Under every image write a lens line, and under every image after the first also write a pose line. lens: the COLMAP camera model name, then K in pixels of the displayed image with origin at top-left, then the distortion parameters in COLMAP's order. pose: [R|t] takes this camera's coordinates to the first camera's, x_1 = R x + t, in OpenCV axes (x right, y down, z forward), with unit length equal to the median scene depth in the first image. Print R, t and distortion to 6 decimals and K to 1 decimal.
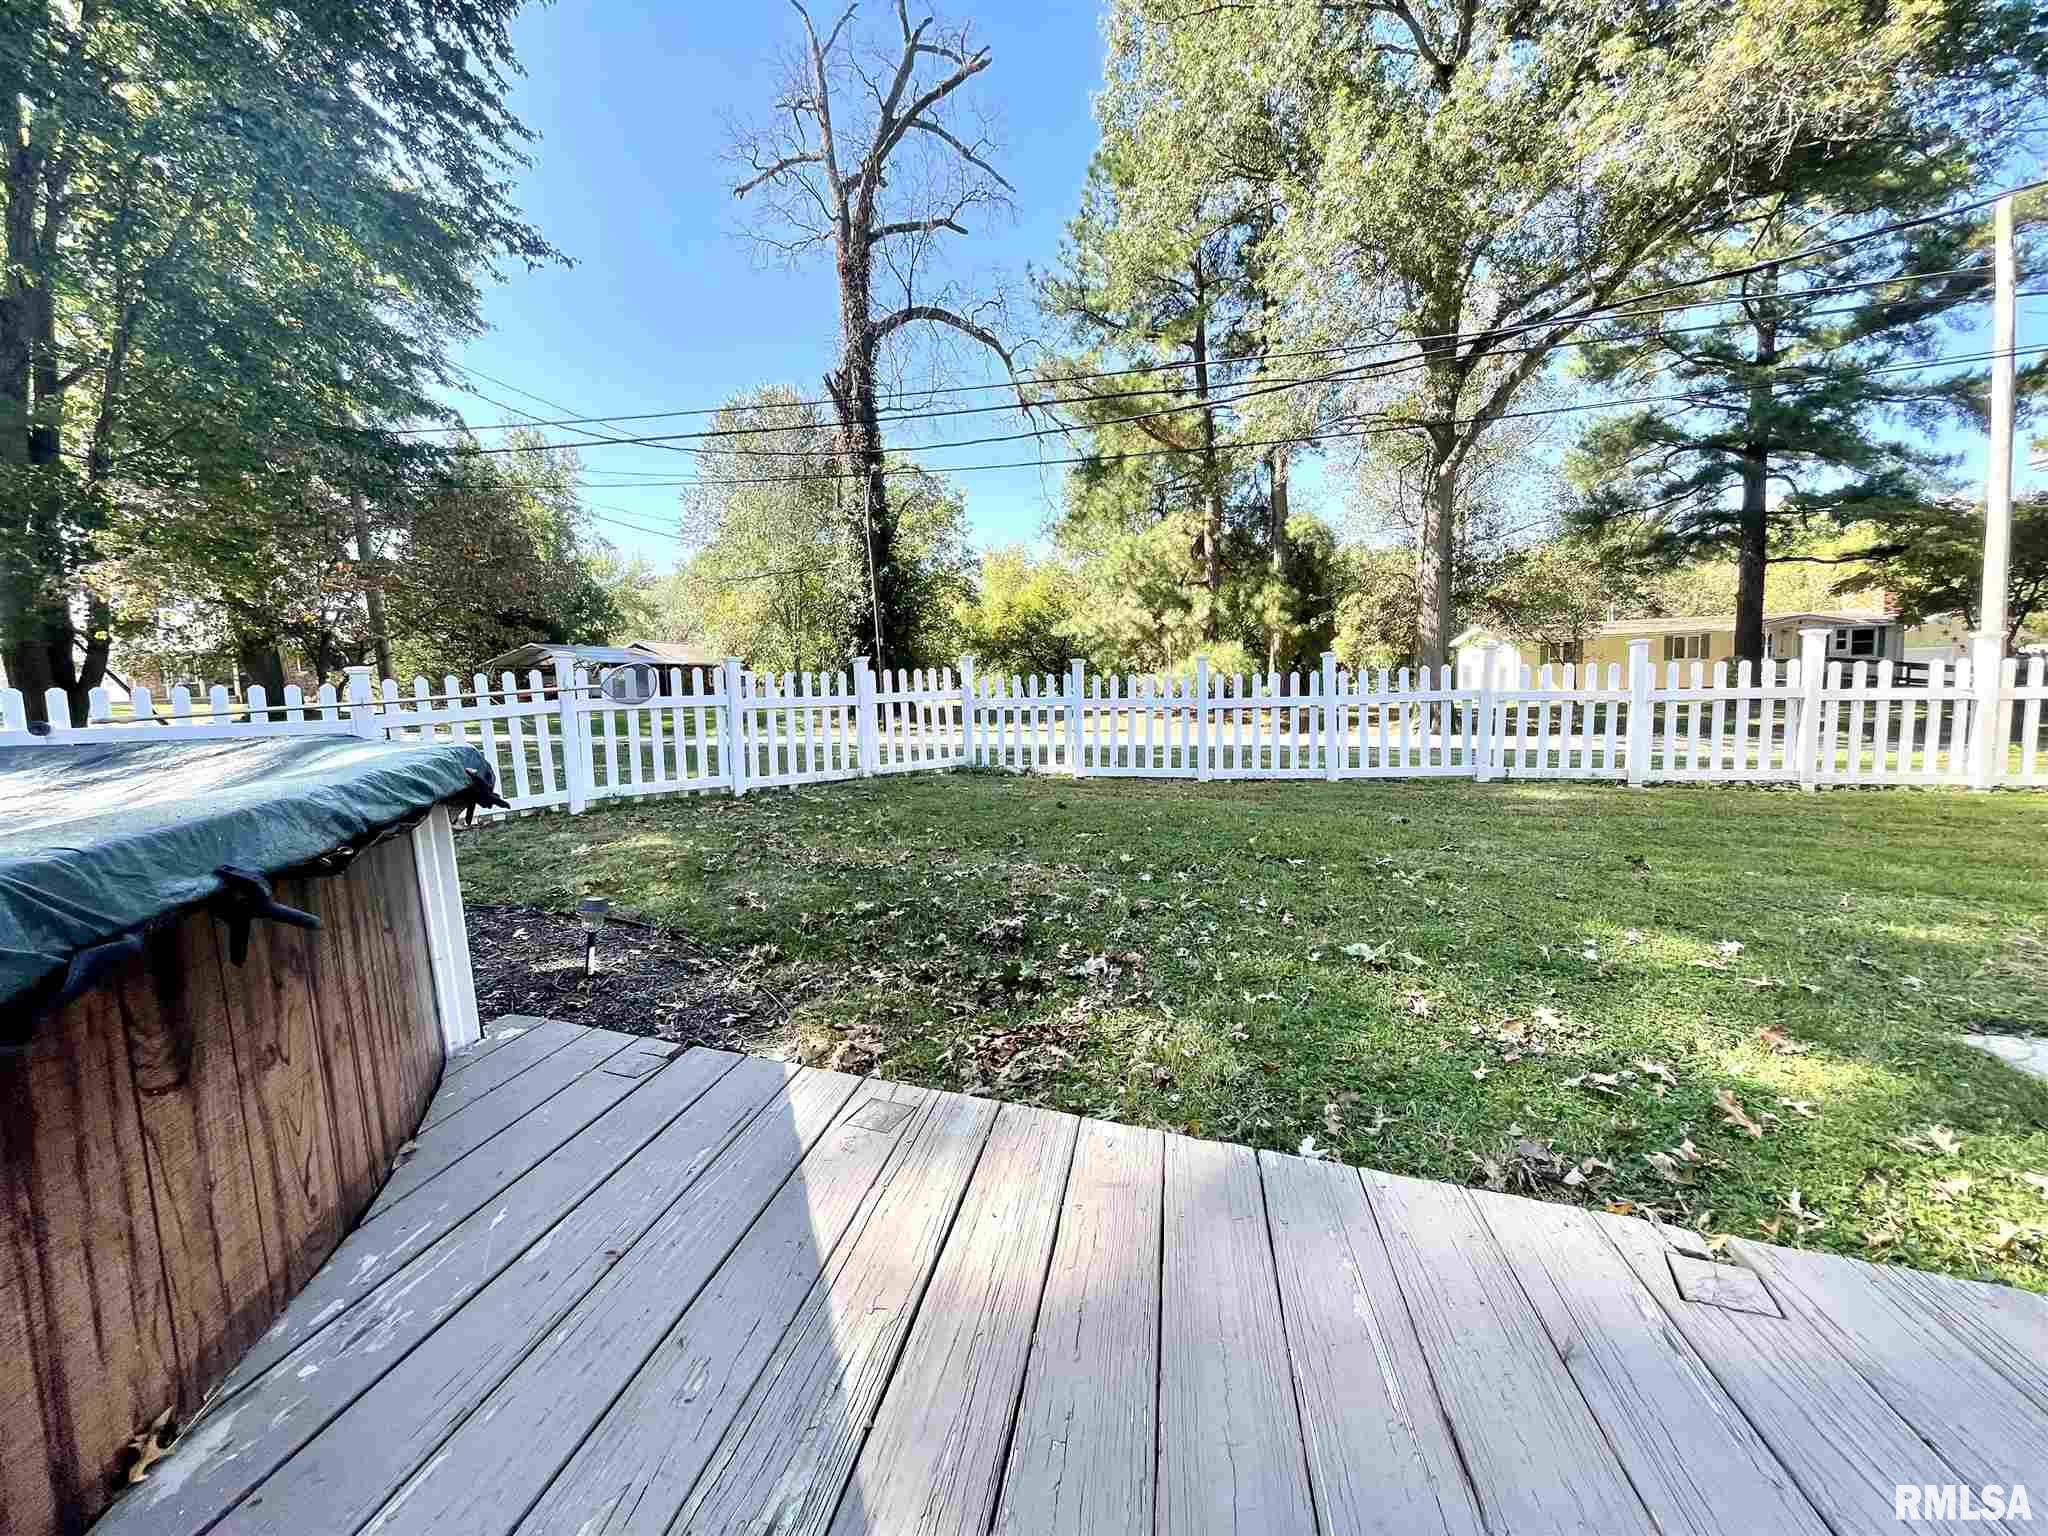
lens RADIAL K [[834.4, 0, 1024.0], [0, 834.4, 768.0], [0, 0, 1]] dist [-0.001489, -0.000165]
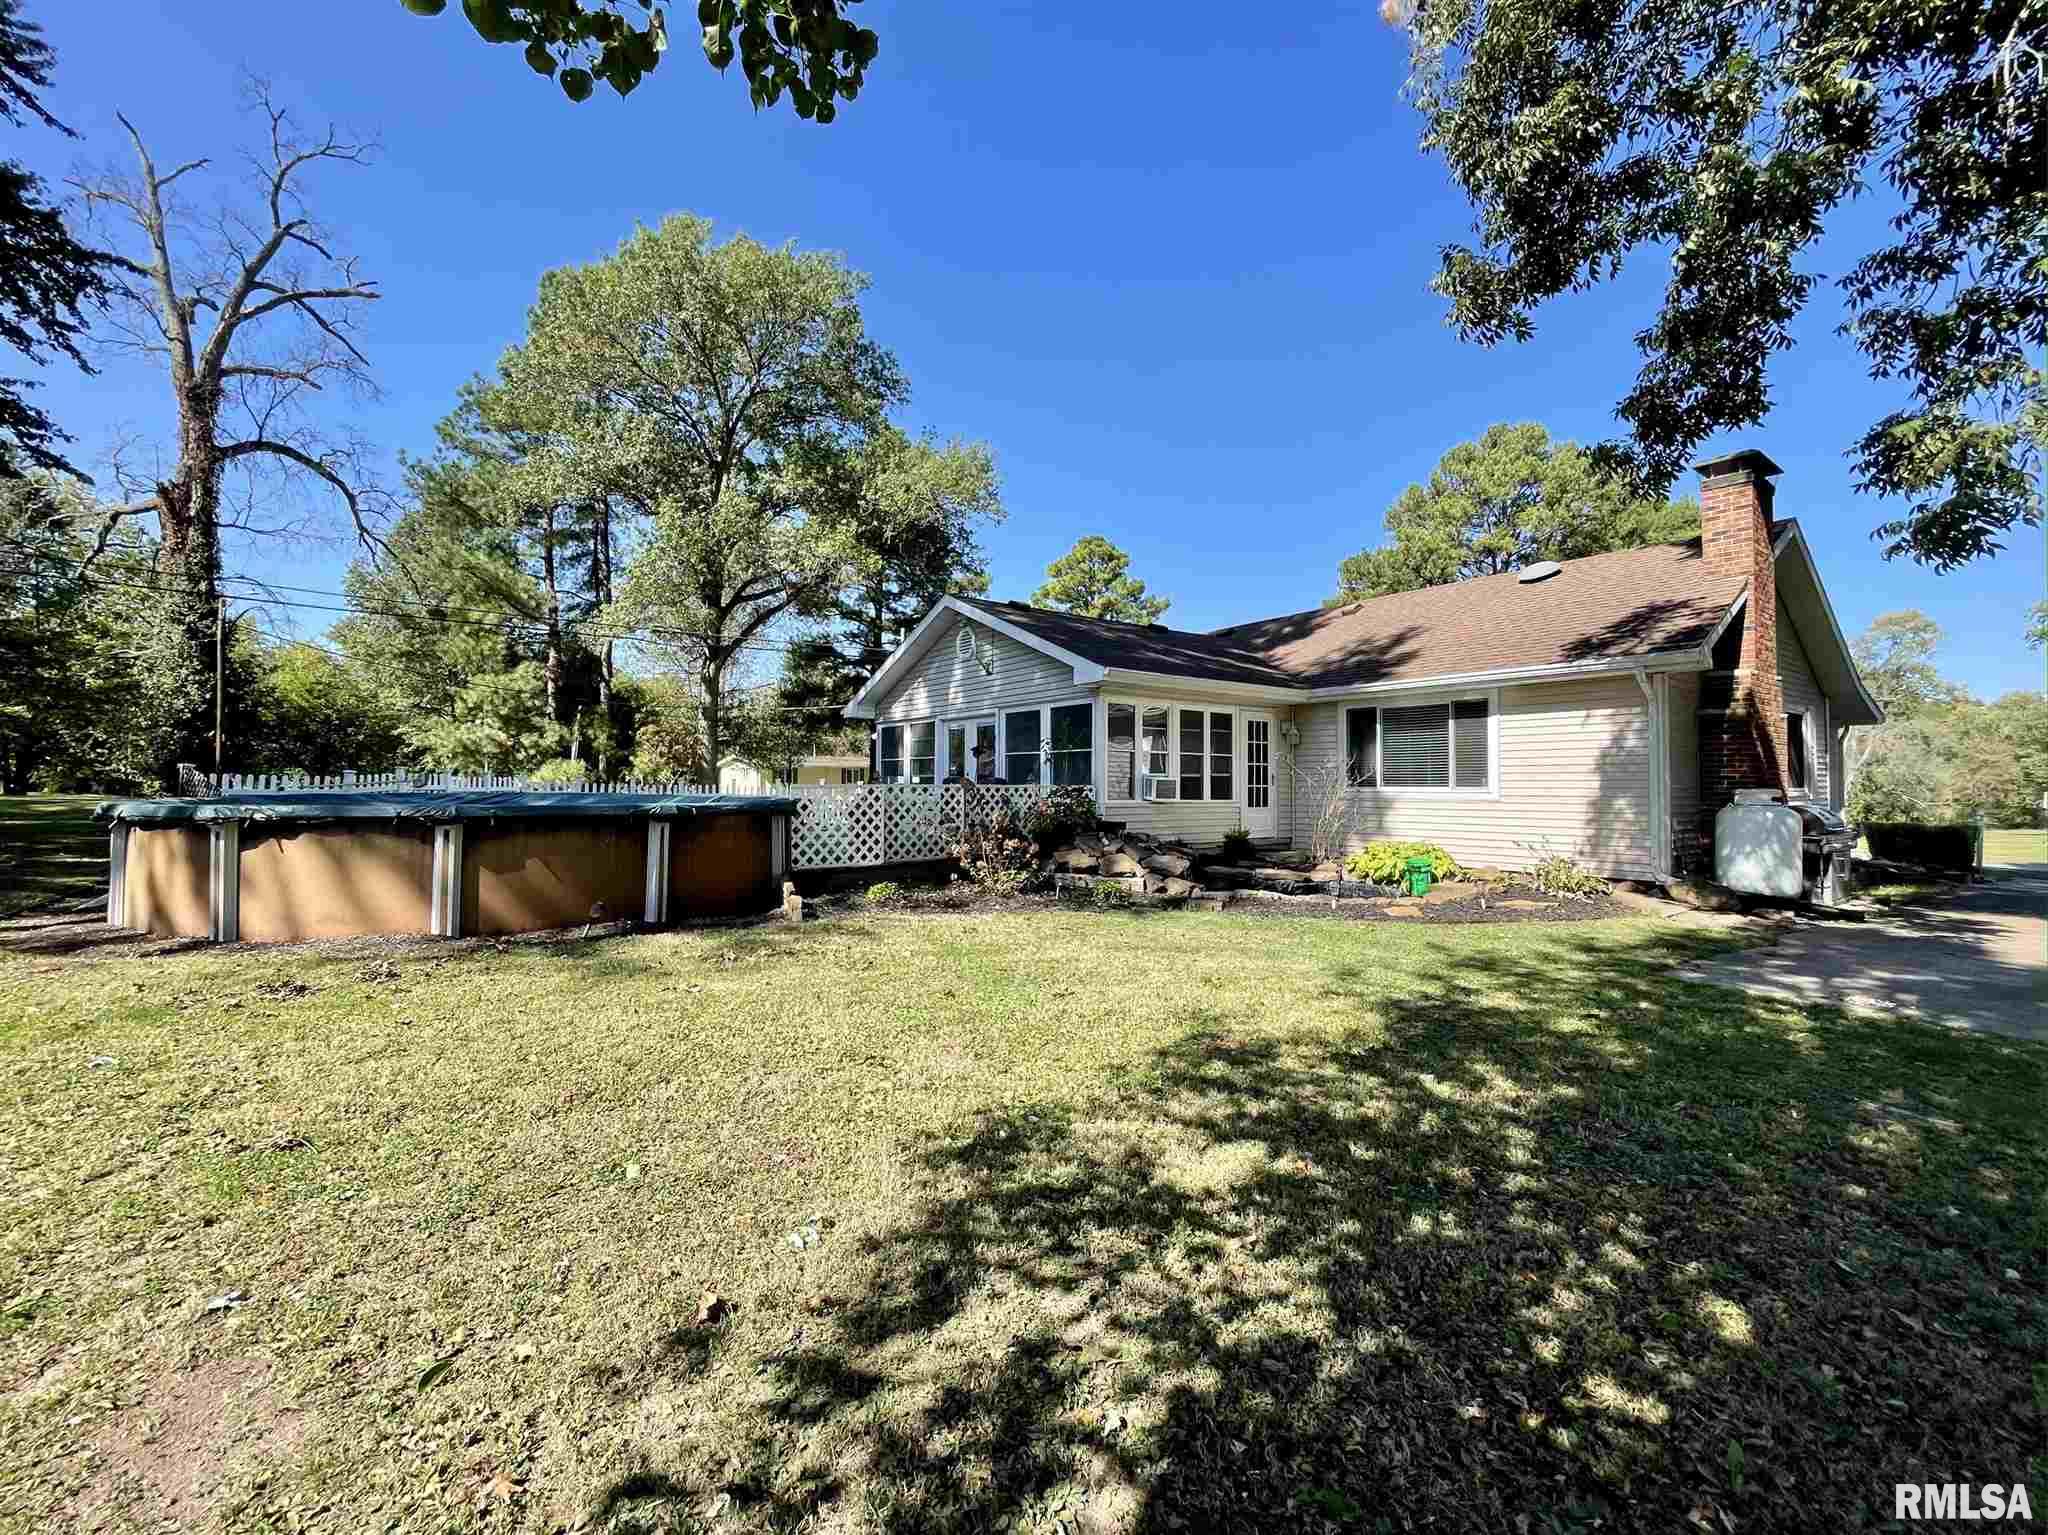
lens RADIAL K [[822.7, 0, 1024.0], [0, 822.7, 767.5], [0, 0, 1]] dist [-0.001942, -0.000436]
pose [[0.671040, 0.055492, 0.739341, -0.245167], [0.037589, 0.993366, -0.108674, 0.041972], [-0.740468, 0.100716, 0.664503, -0.458284]]
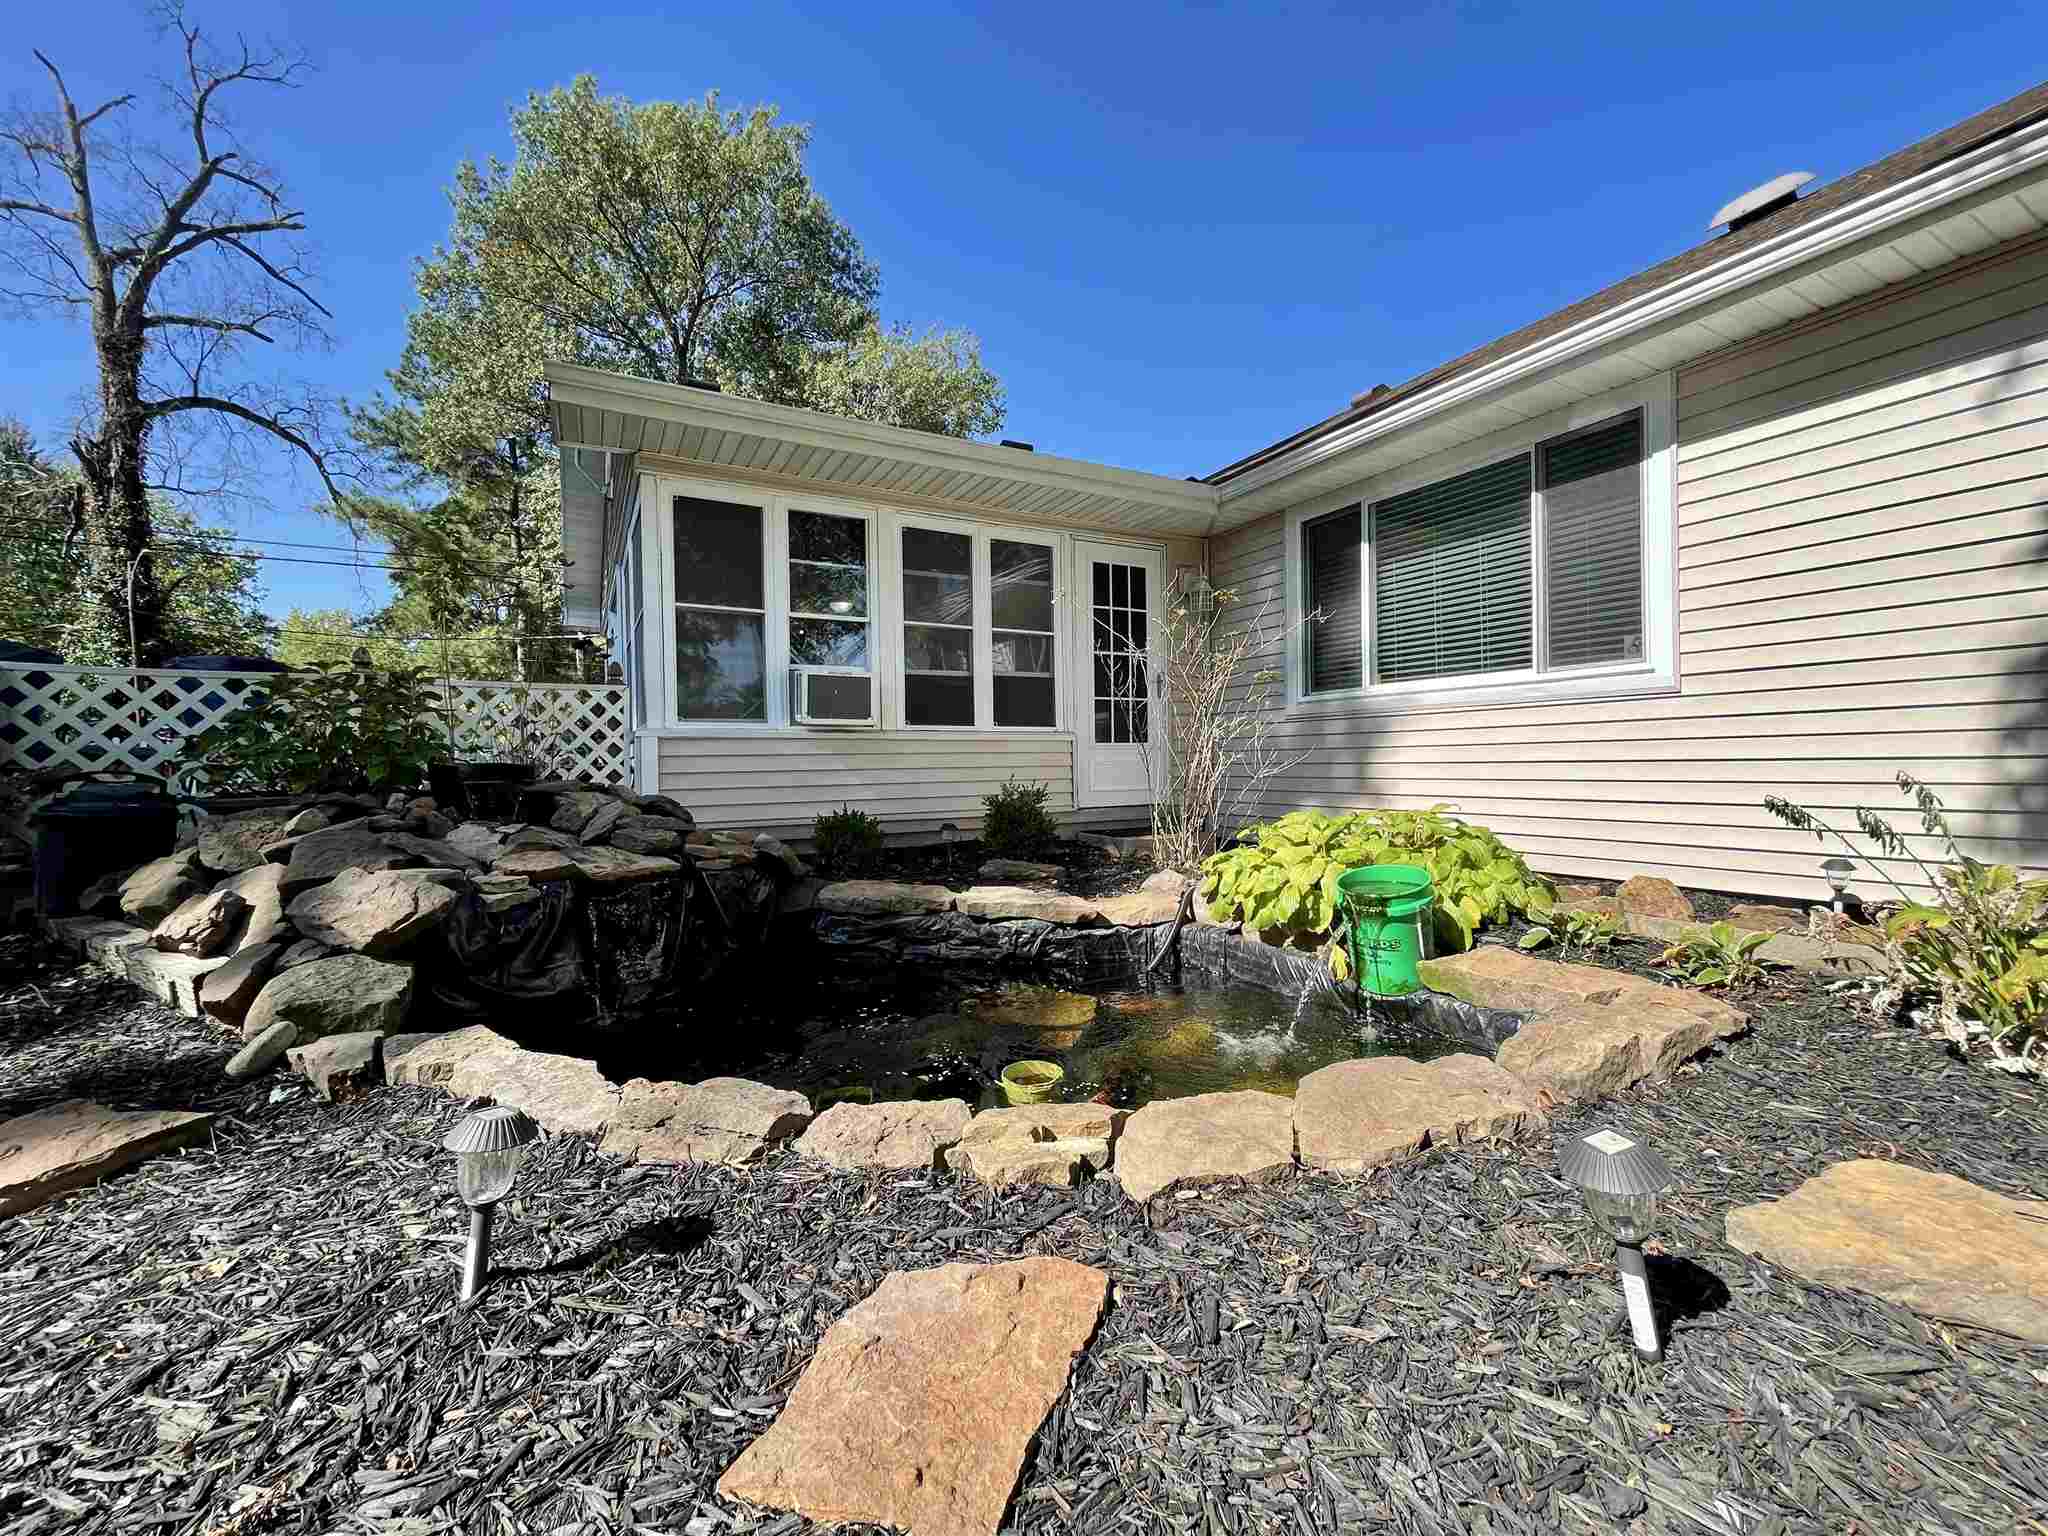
lens RADIAL K [[803.8, 0, 1024.0], [0, 803.8, 768.0], [0, 0, 1]] dist [-0.001436, -0.000250]
pose [[0.764715, 0.020909, 0.644030, 0.020063], [0.044354, 0.995395, -0.084982, 0.043045], [-0.642841, 0.093553, 0.760265, -0.396372]]
